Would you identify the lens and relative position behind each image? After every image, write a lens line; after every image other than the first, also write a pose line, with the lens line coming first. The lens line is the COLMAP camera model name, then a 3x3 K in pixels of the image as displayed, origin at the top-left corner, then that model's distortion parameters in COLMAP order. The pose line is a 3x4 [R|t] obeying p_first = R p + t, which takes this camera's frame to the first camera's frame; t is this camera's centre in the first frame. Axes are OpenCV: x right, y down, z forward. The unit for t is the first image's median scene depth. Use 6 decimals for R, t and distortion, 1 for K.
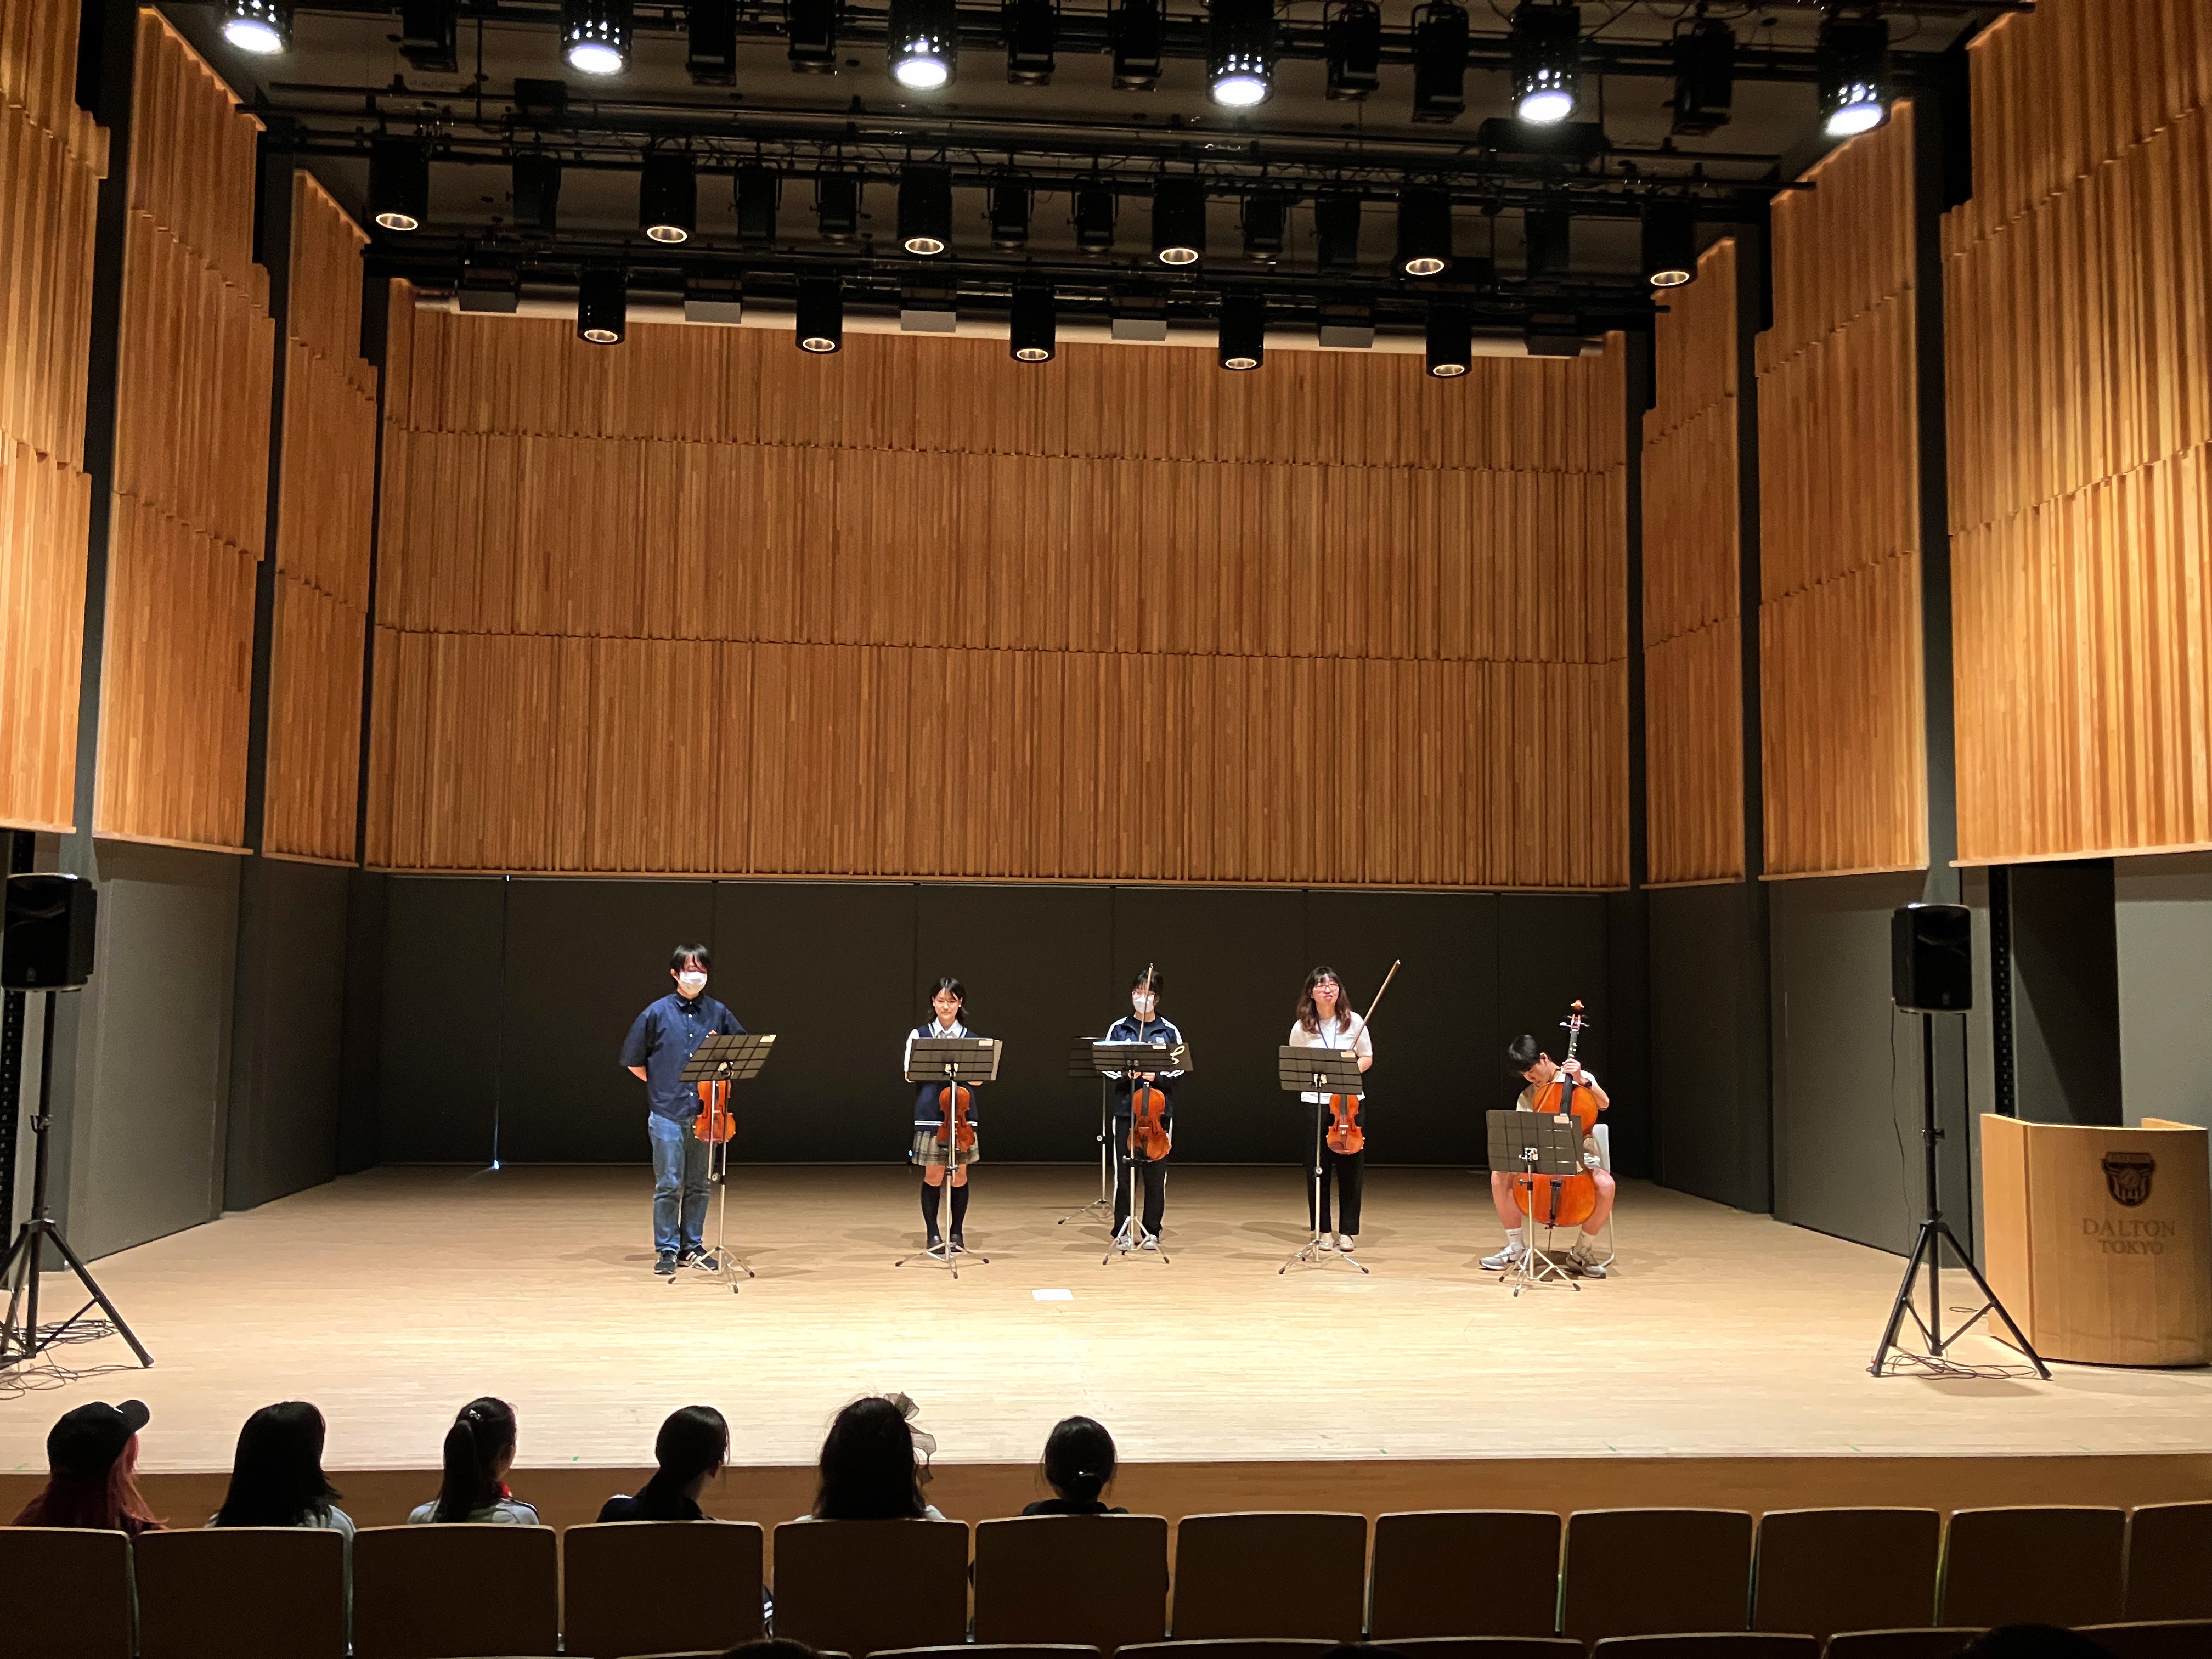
lens RADIAL K [[1855.1, 0, 1106.0], [0, 1855.1, 829.5], [0, 0, 1]] dist [0.003398, -0.001679]
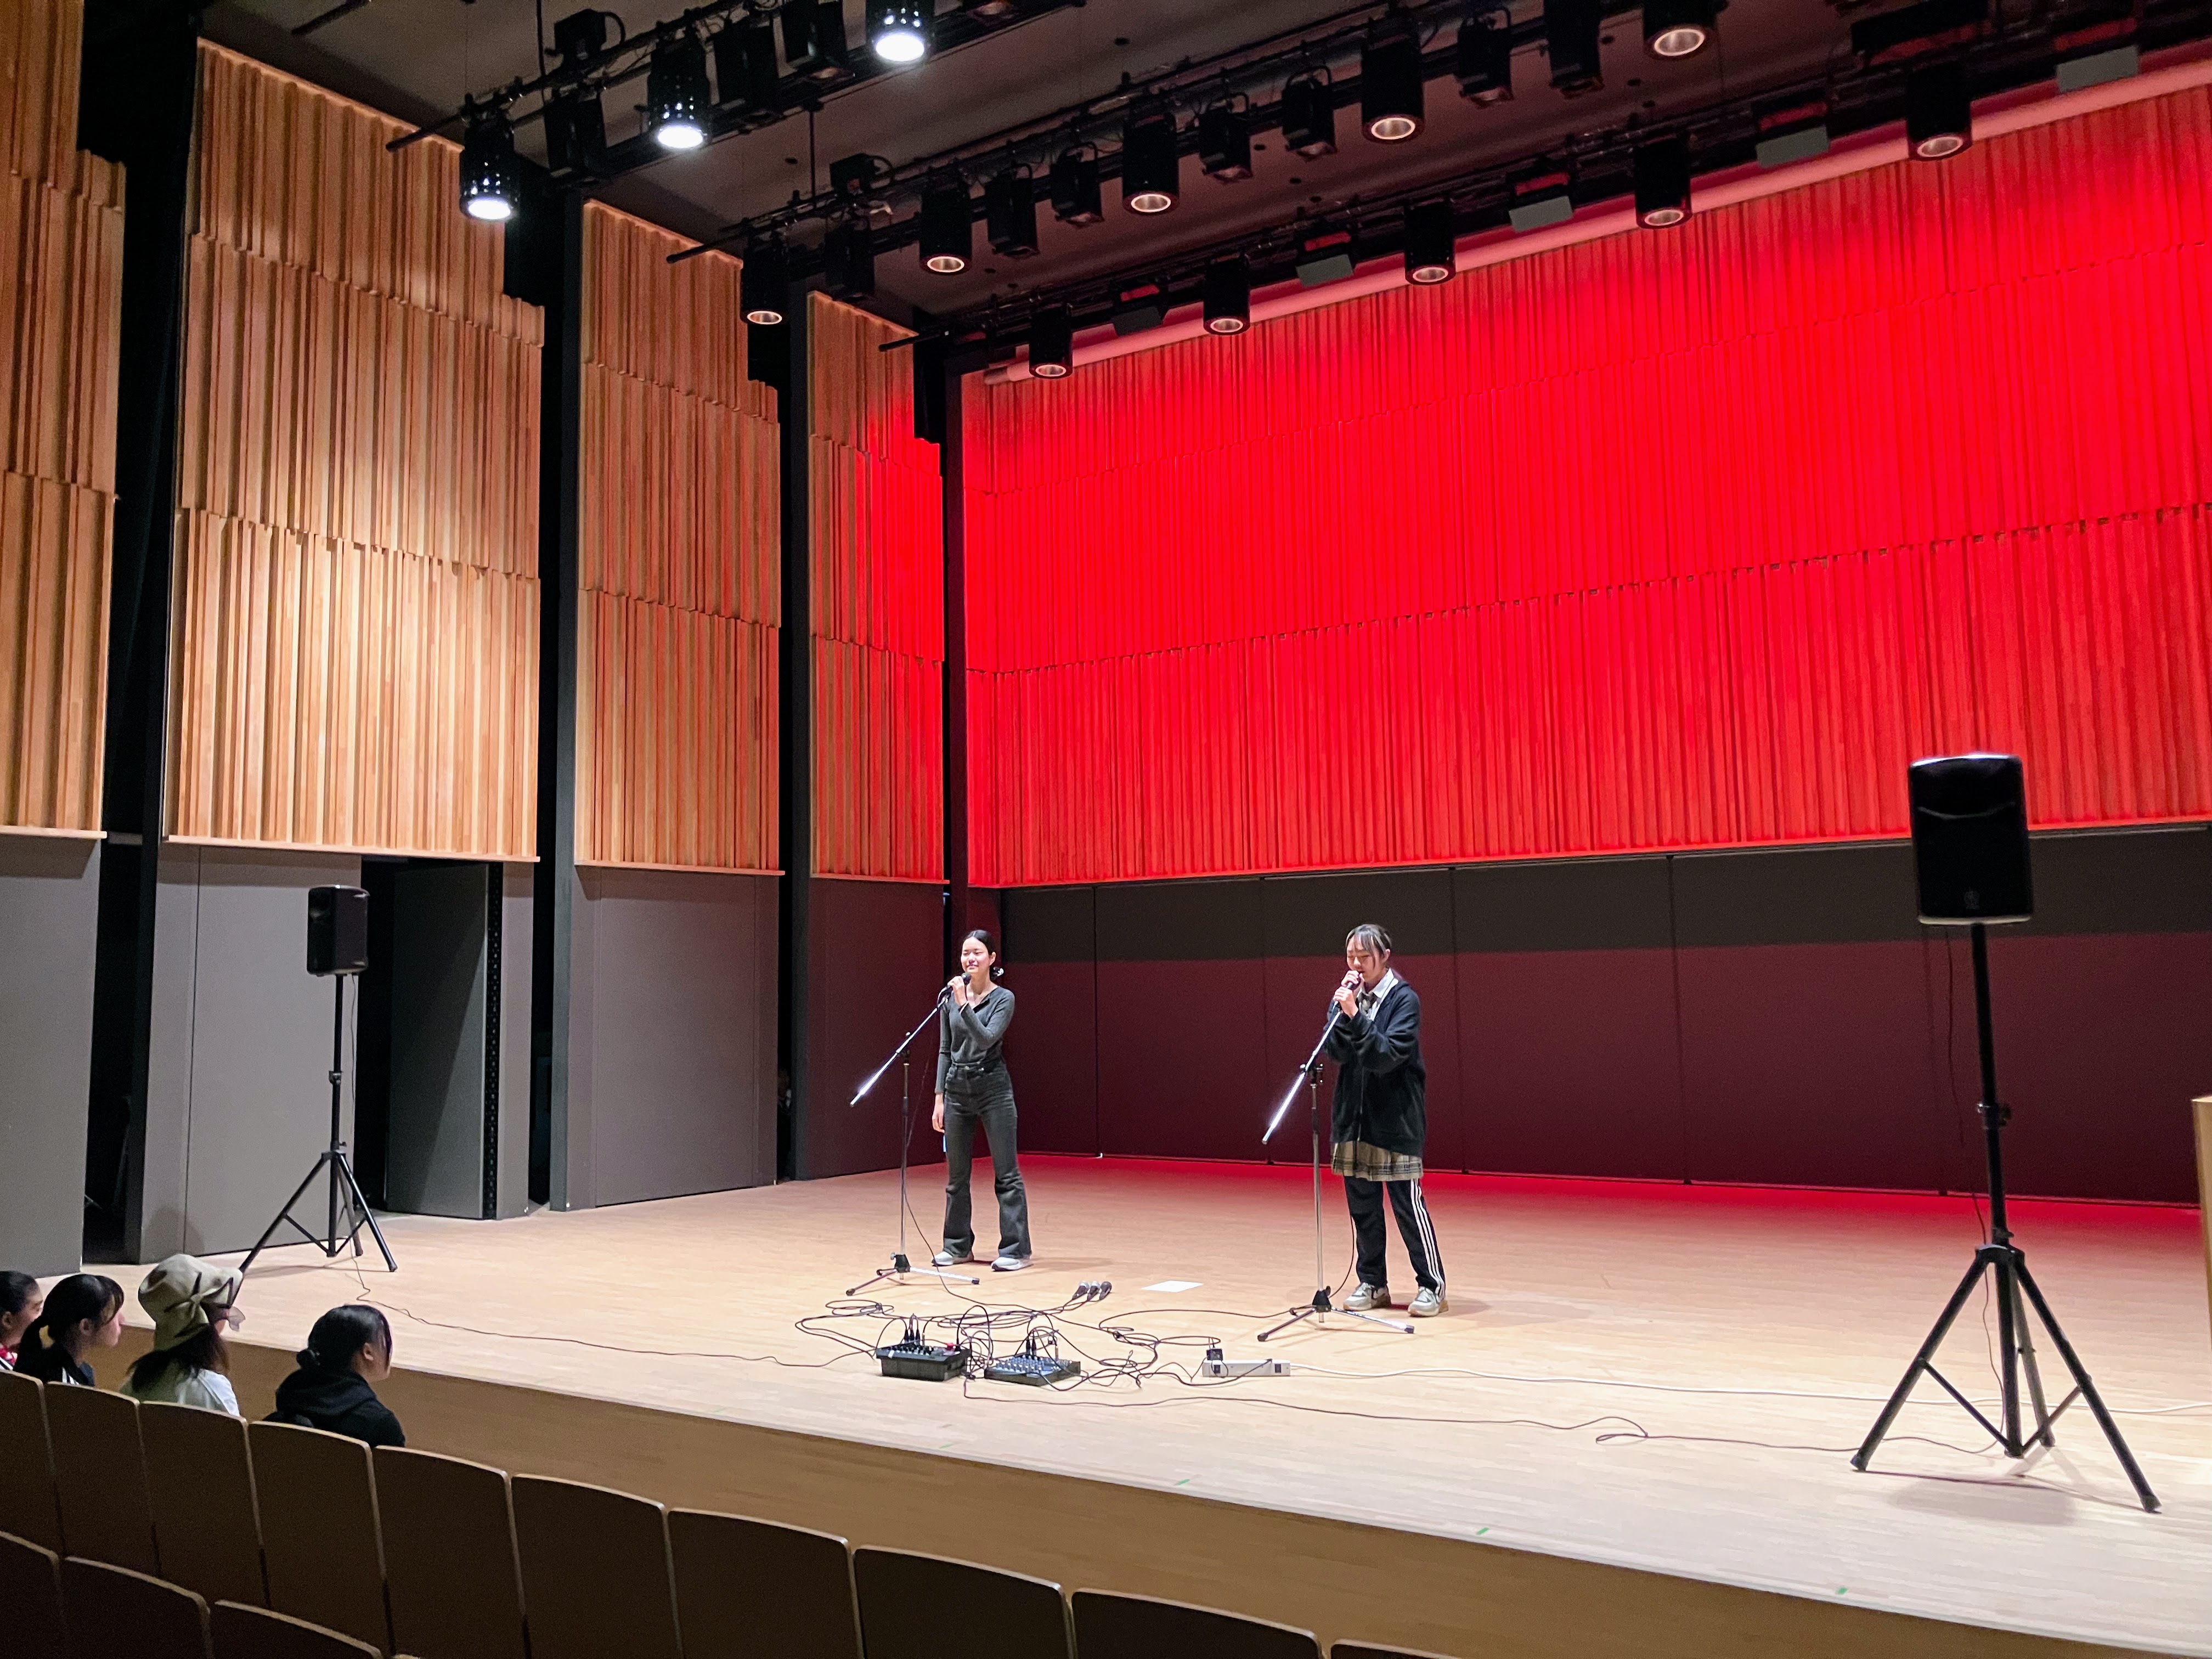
lens RADIAL K [[1865.9, 0, 1069.3], [0, 1865.9, 795.8], [0, 0, 1]] dist [-0.000934, -0.015524]
pose [[0.772841, -0.093713, -0.627642, 0.455634], [0.066535, 0.995551, -0.066719, 0.057671], [0.631102, 0.009803, 0.775638, 0.217584]]
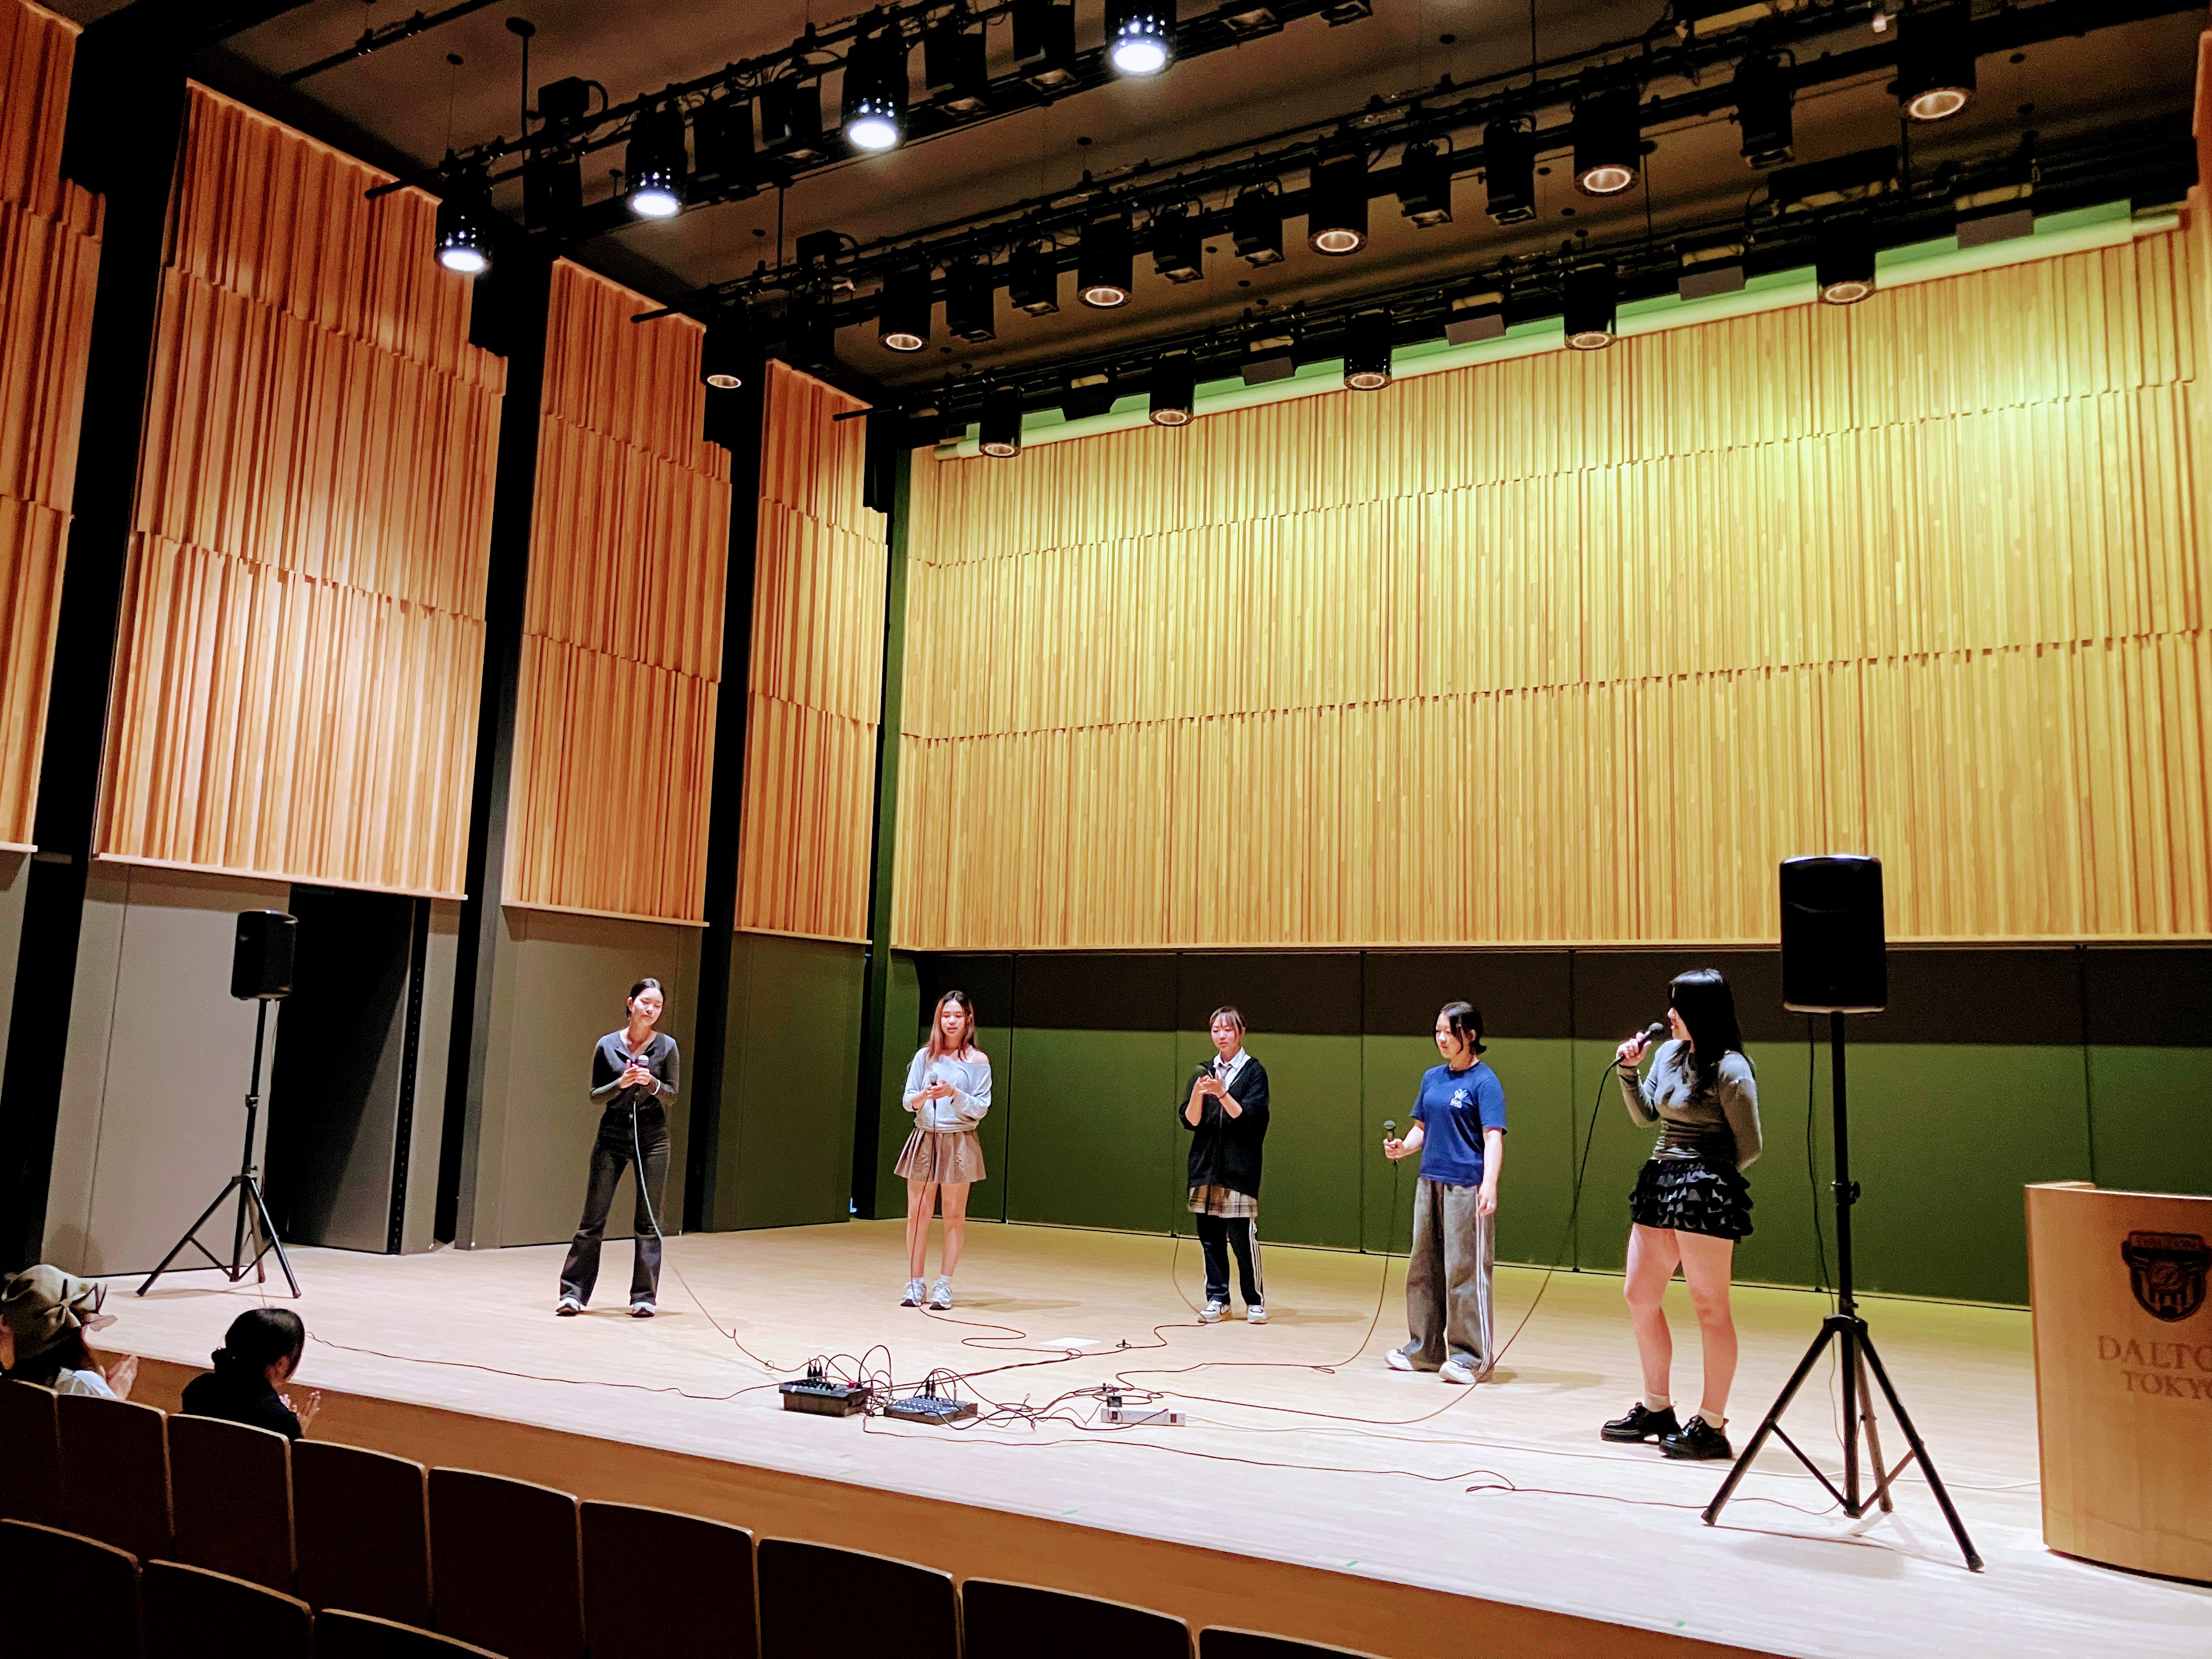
lens RADIAL K [[1865.9, 0, 1069.3], [0, 1865.9, 795.8], [0, 0, 1]] dist [-0.000934, -0.015524]
pose [[0.801684, -0.077084, -0.592757, 0.471058], [0.016746, 0.994157, -0.106636, 0.065106], [0.597514, 0.075562, 0.798291, 0.196369]]
